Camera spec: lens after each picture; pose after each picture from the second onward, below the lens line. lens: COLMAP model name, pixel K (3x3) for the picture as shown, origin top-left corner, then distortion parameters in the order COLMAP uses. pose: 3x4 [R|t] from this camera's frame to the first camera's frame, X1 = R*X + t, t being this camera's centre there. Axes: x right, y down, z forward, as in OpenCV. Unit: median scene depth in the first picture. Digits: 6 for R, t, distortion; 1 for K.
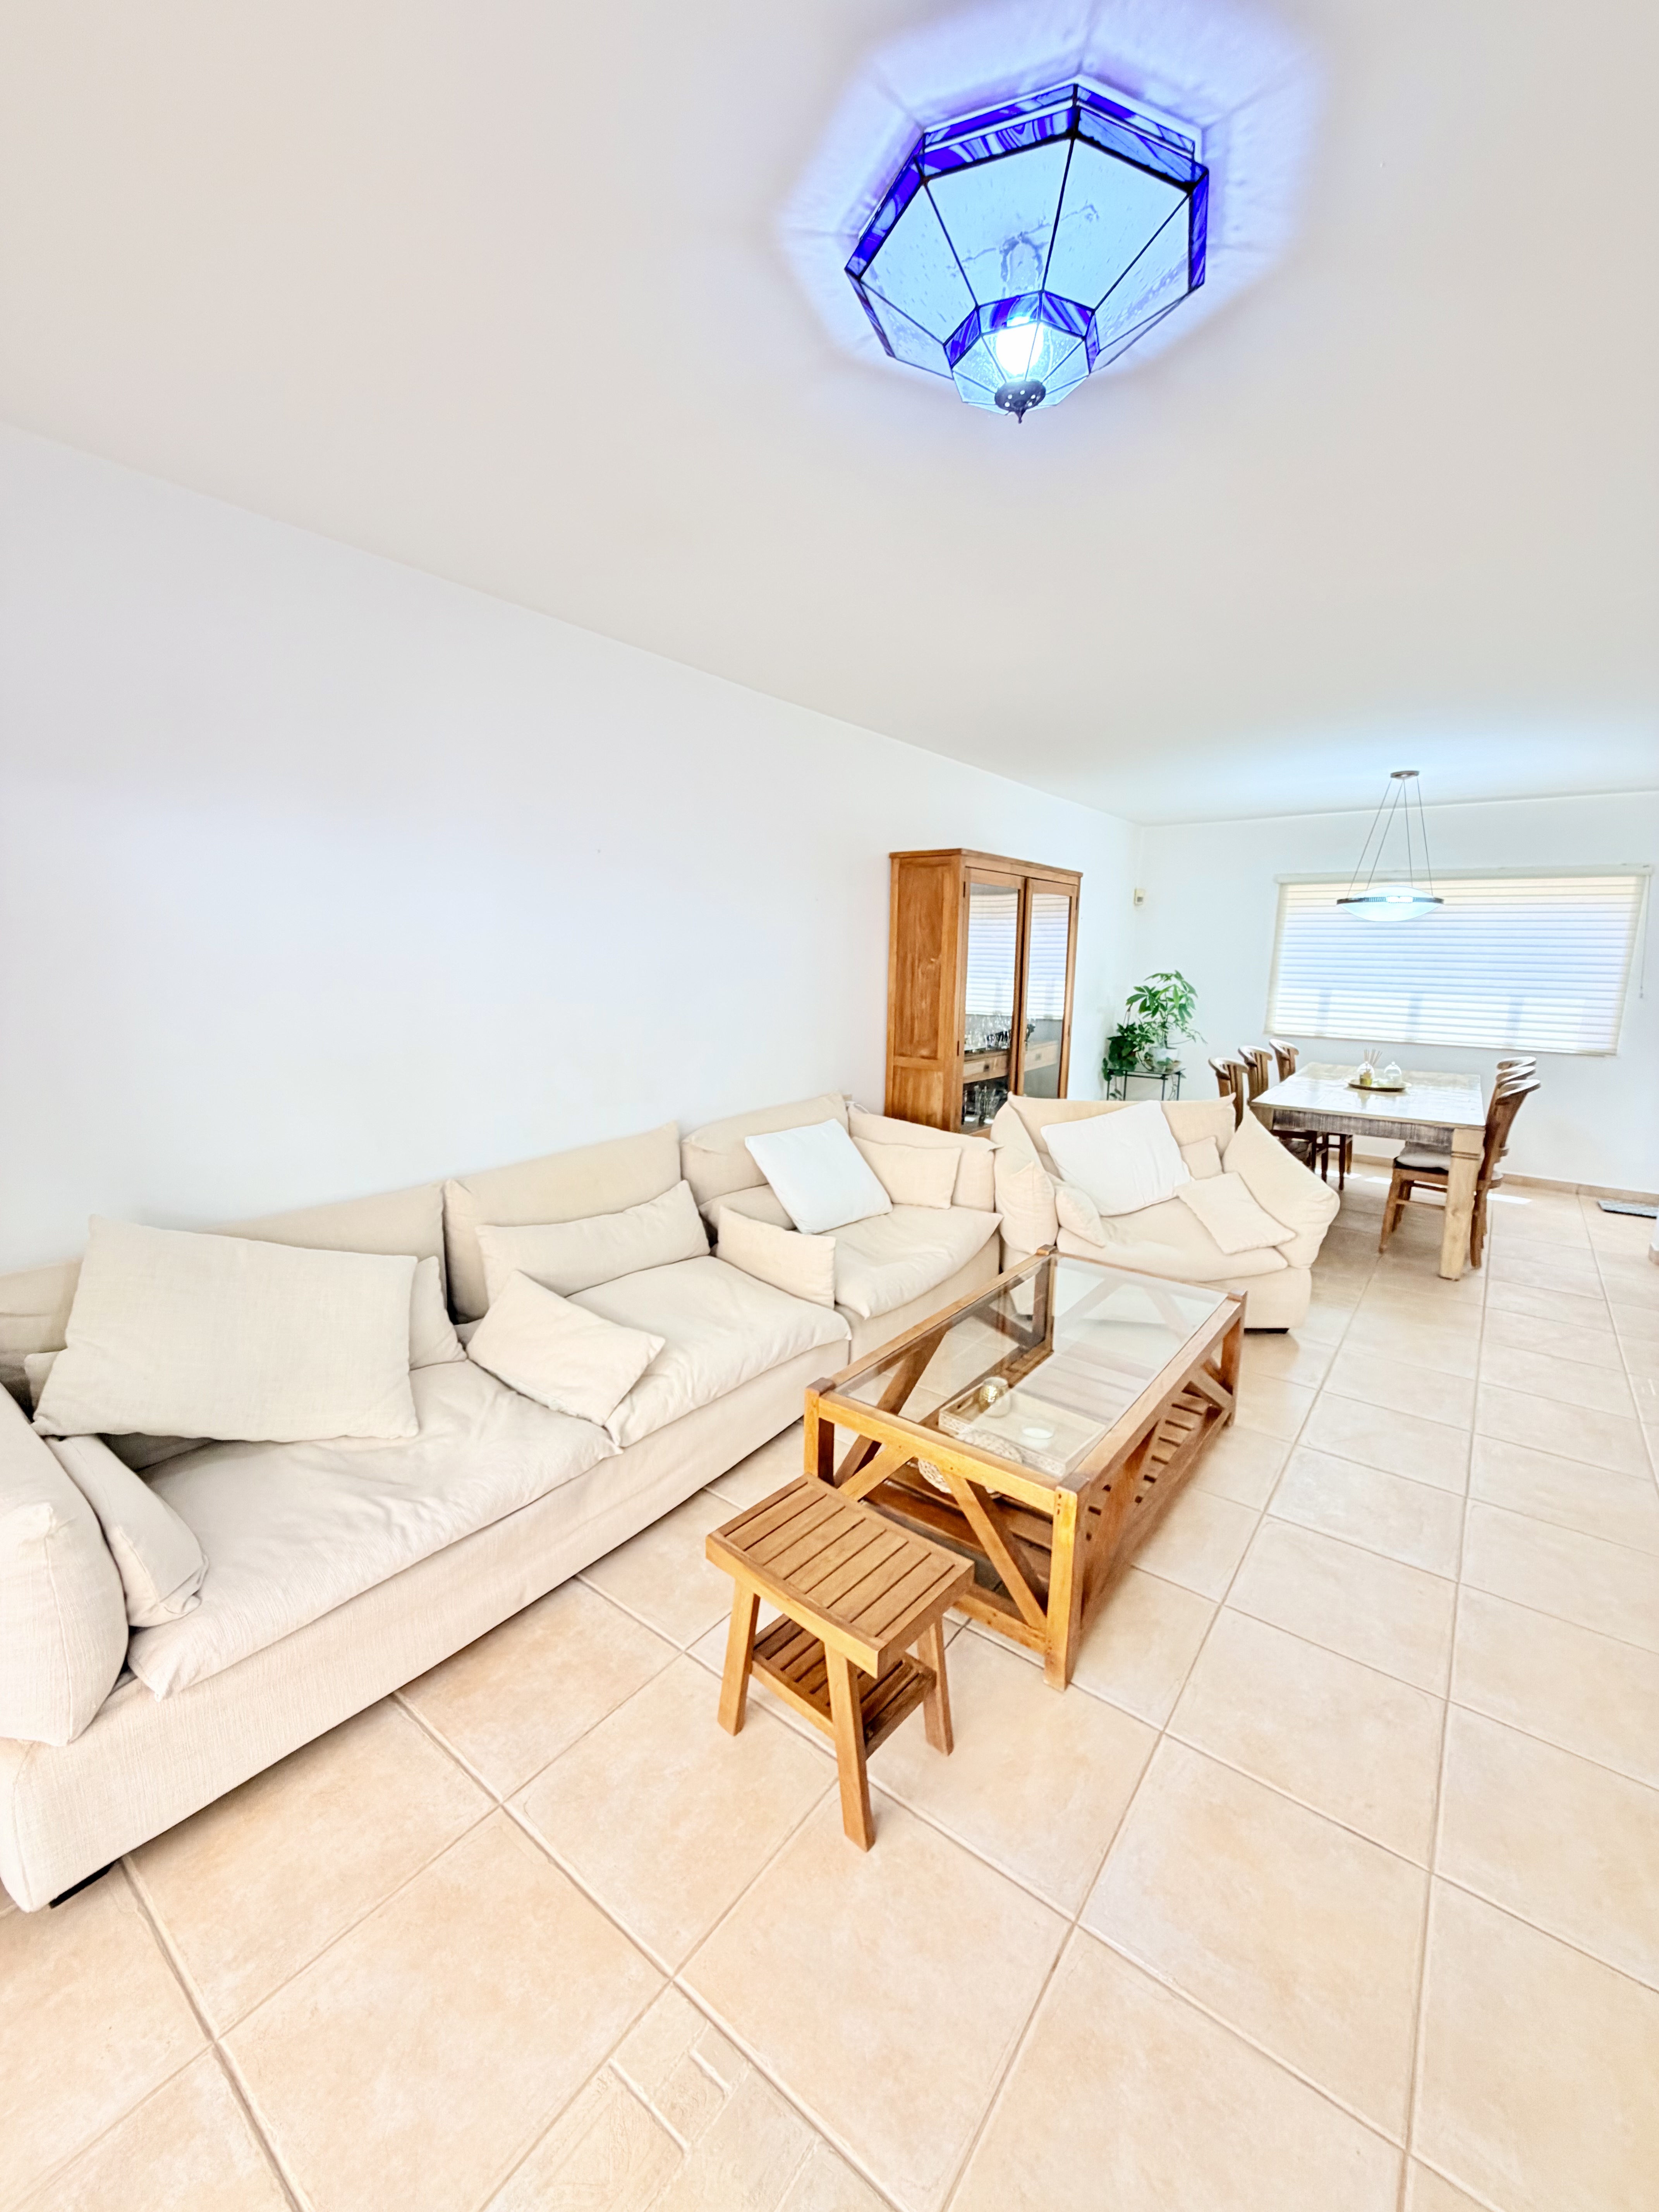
lens RADIAL K [[881.2, 0, 831.8], [0, 881.2, 1102.8], [0, 0, 1]] dist [0.004065, 0.000378]
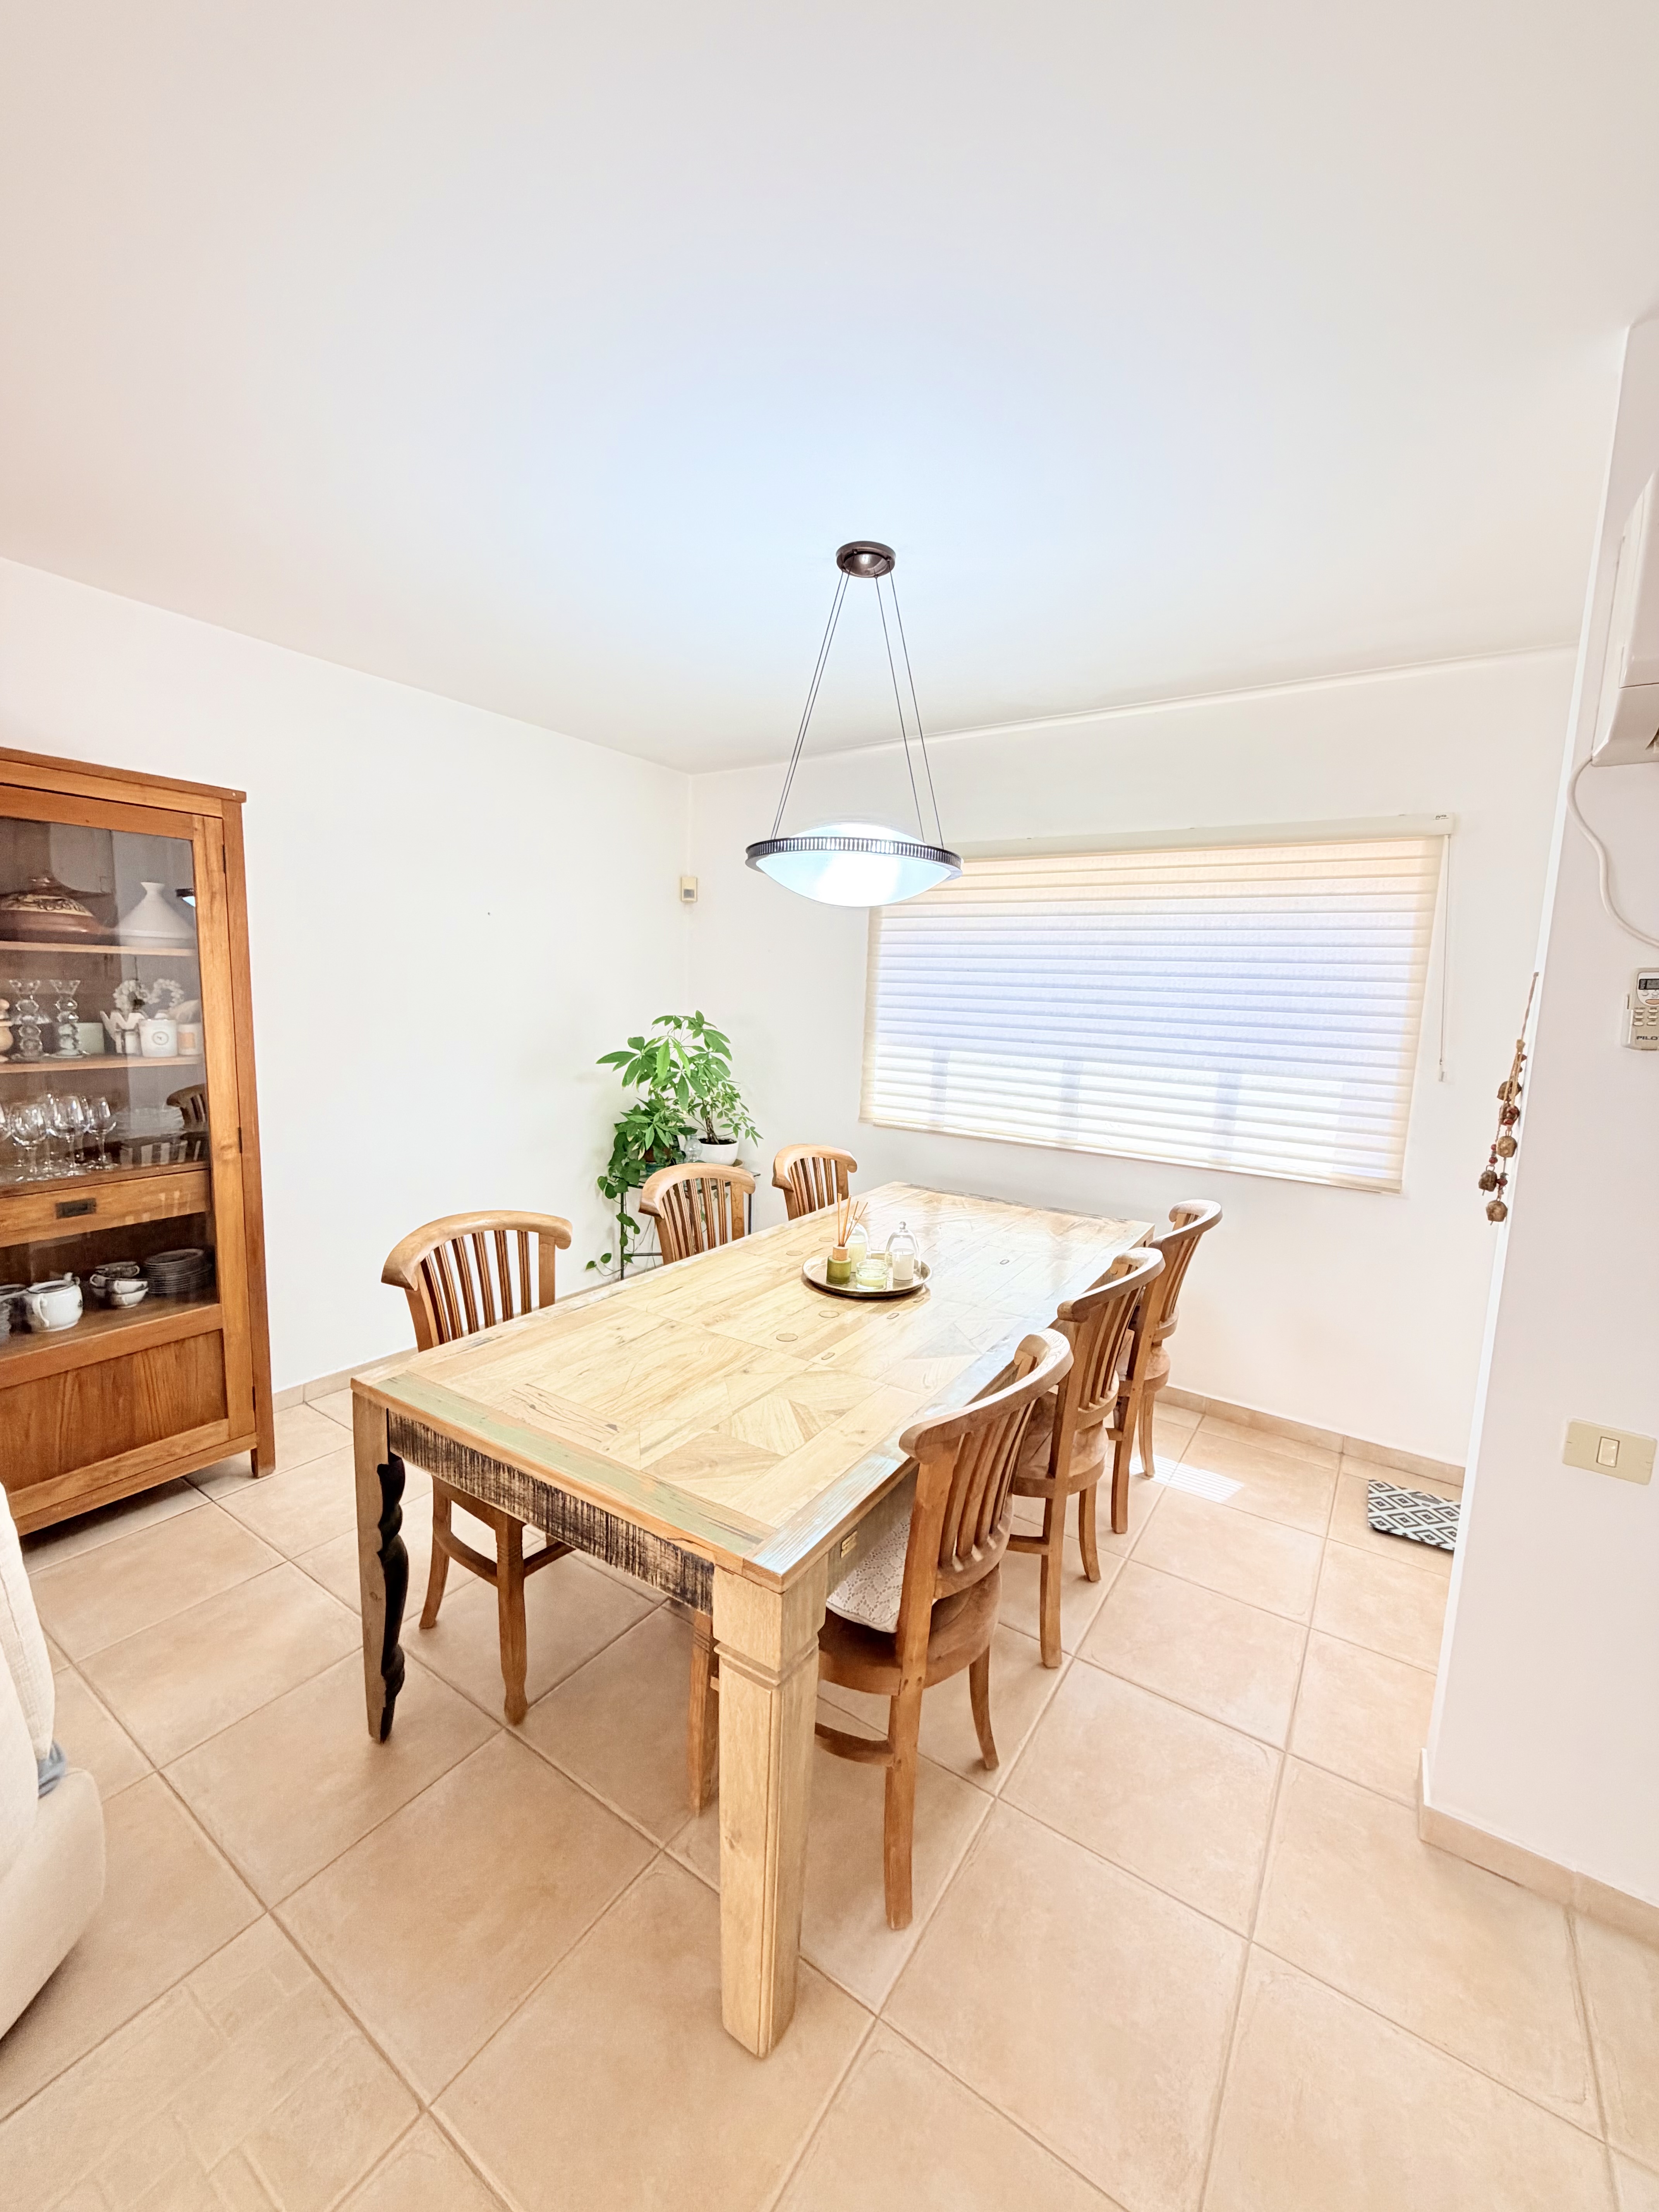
lens RADIAL K [[881.2, 0, 817.7], [0, 881.2, 1101.9], [0, 0, 1]] dist [0.004065, 0.000378]
pose [[0.995130, 0.009902, 0.098069, 0.477769], [-0.005594, 0.999011, -0.044109, -0.077469], [-0.098409, 0.043346, 0.994202, 0.499049]]
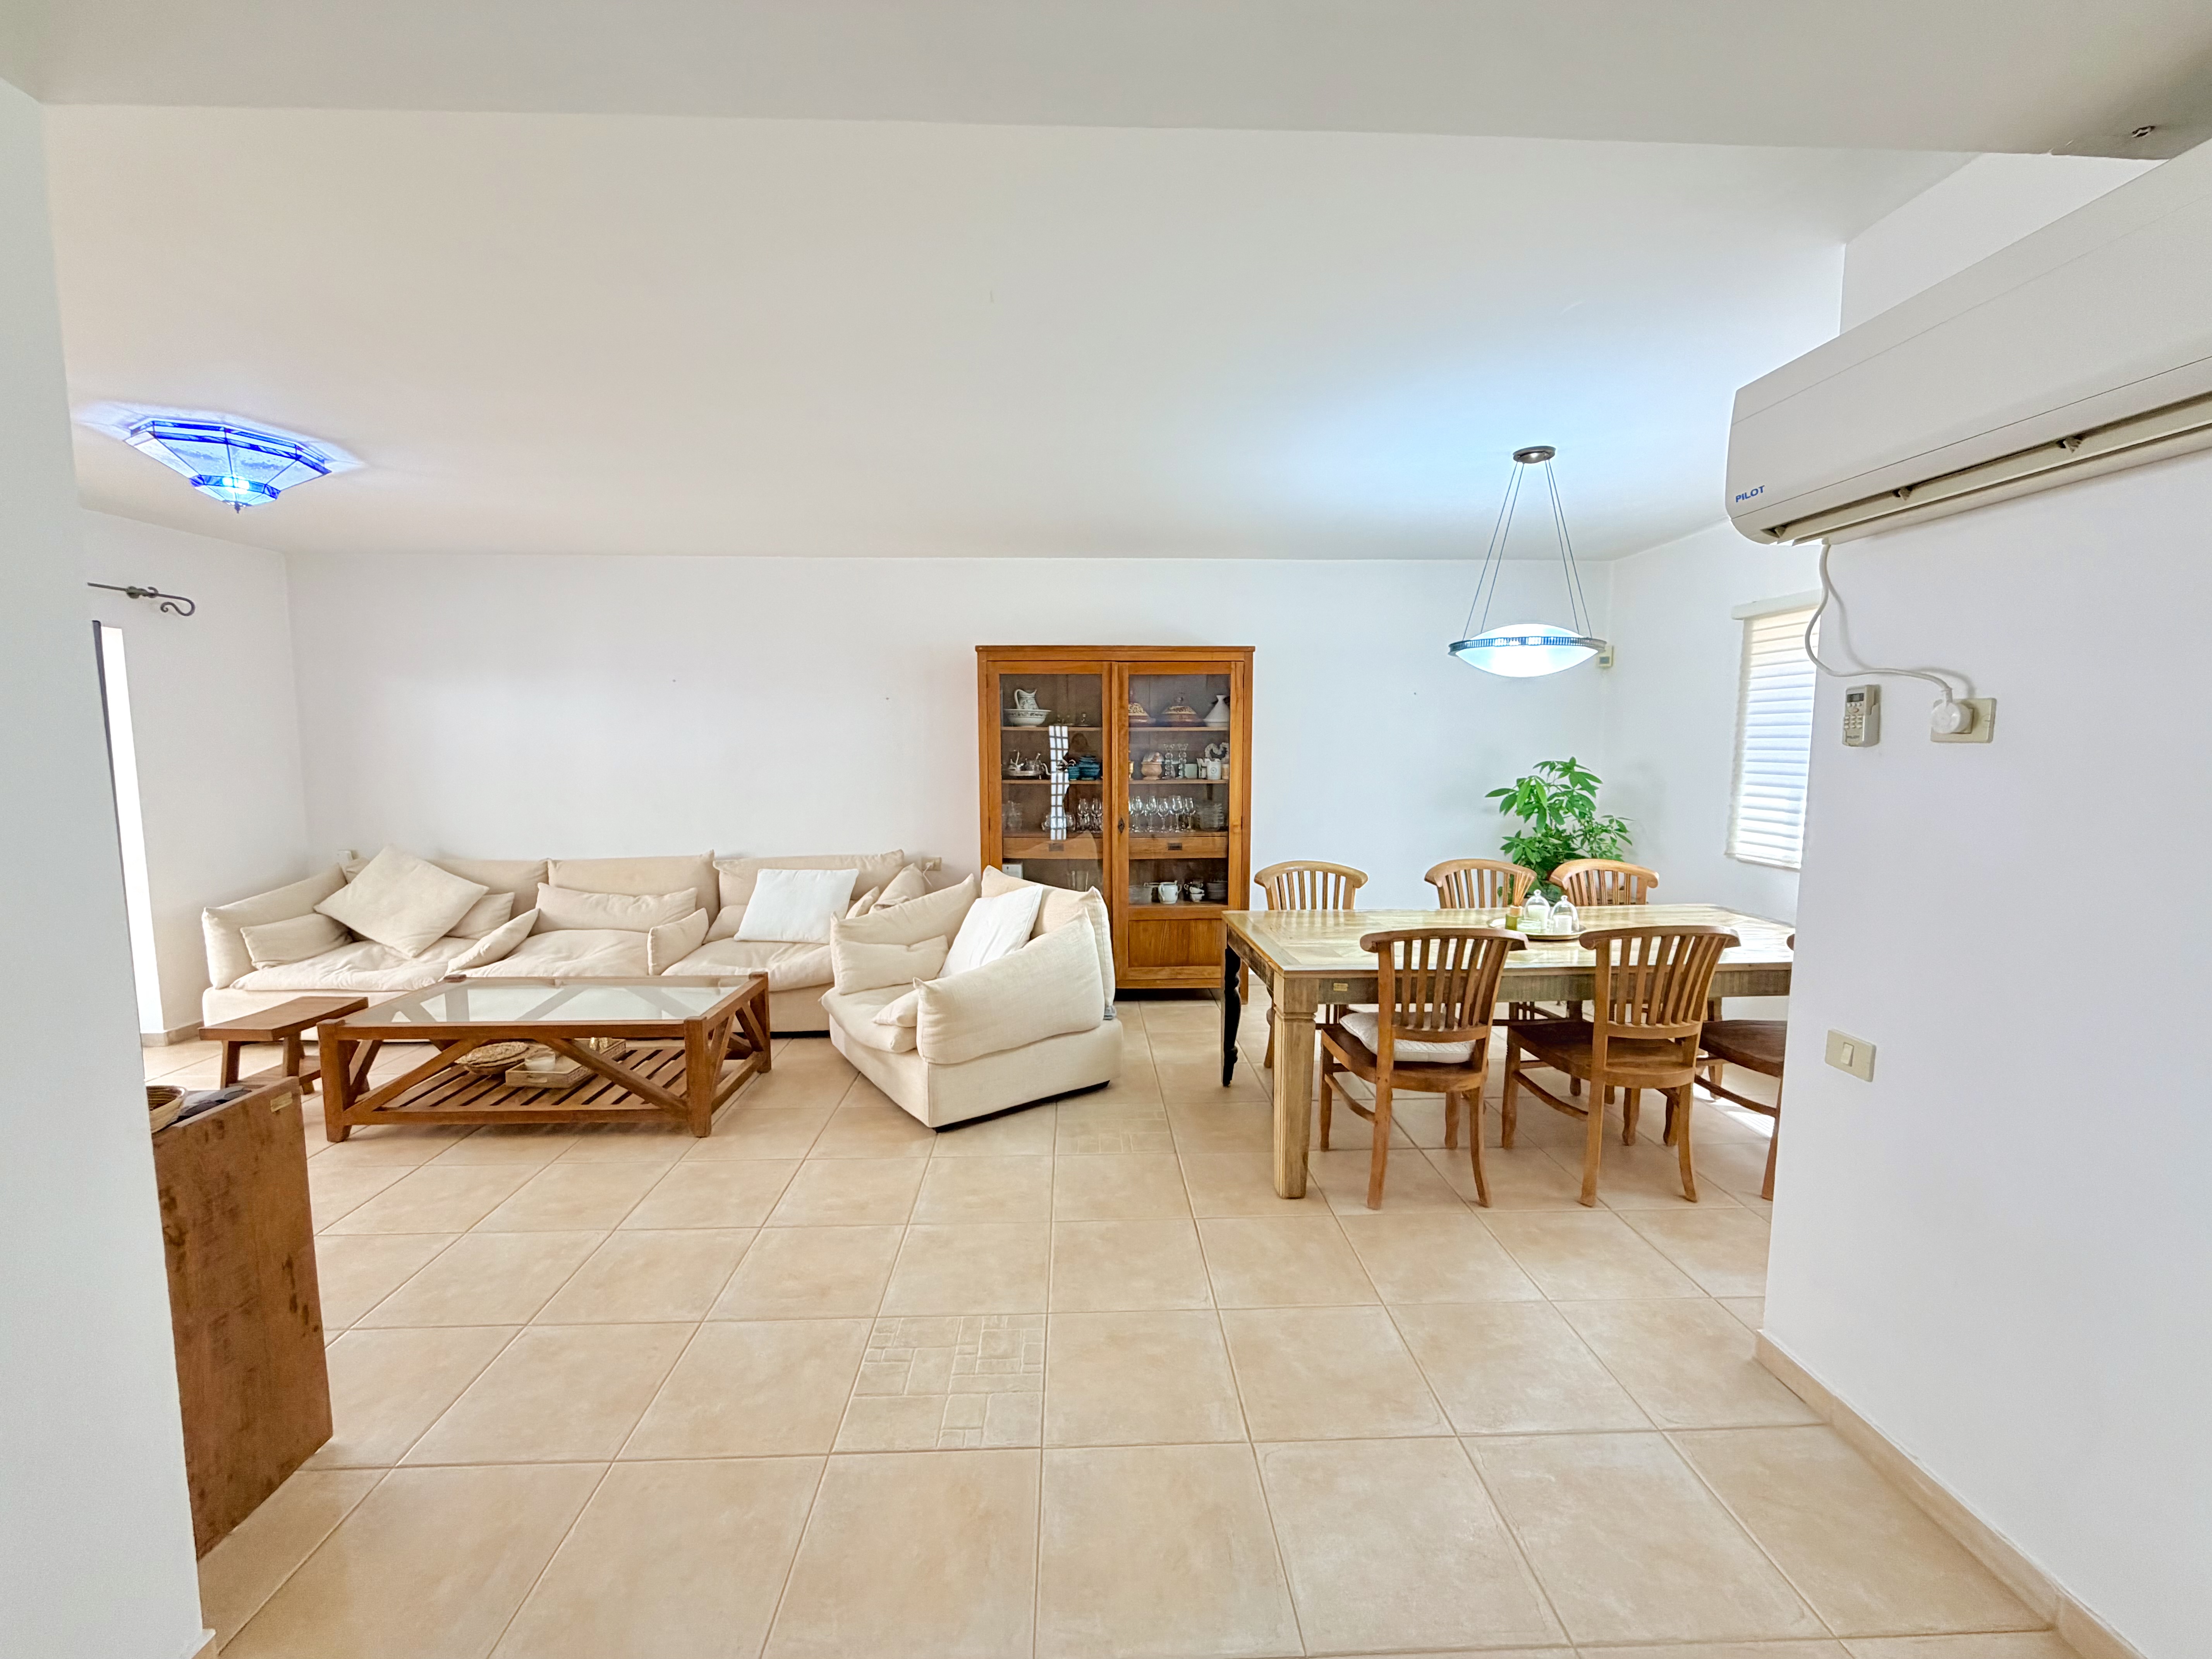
lens RADIAL K [[881.2, 0, 1094.2], [0, 881.2, 832.1], [0, 0, 1]] dist [0.004065, 0.000378]
pose [[0.652684, 0.065062, -0.754832, 0.788918], [-0.126421, 0.991690, -0.023835, -0.028731], [0.747008, 0.110984, 0.655485, 0.296983]]
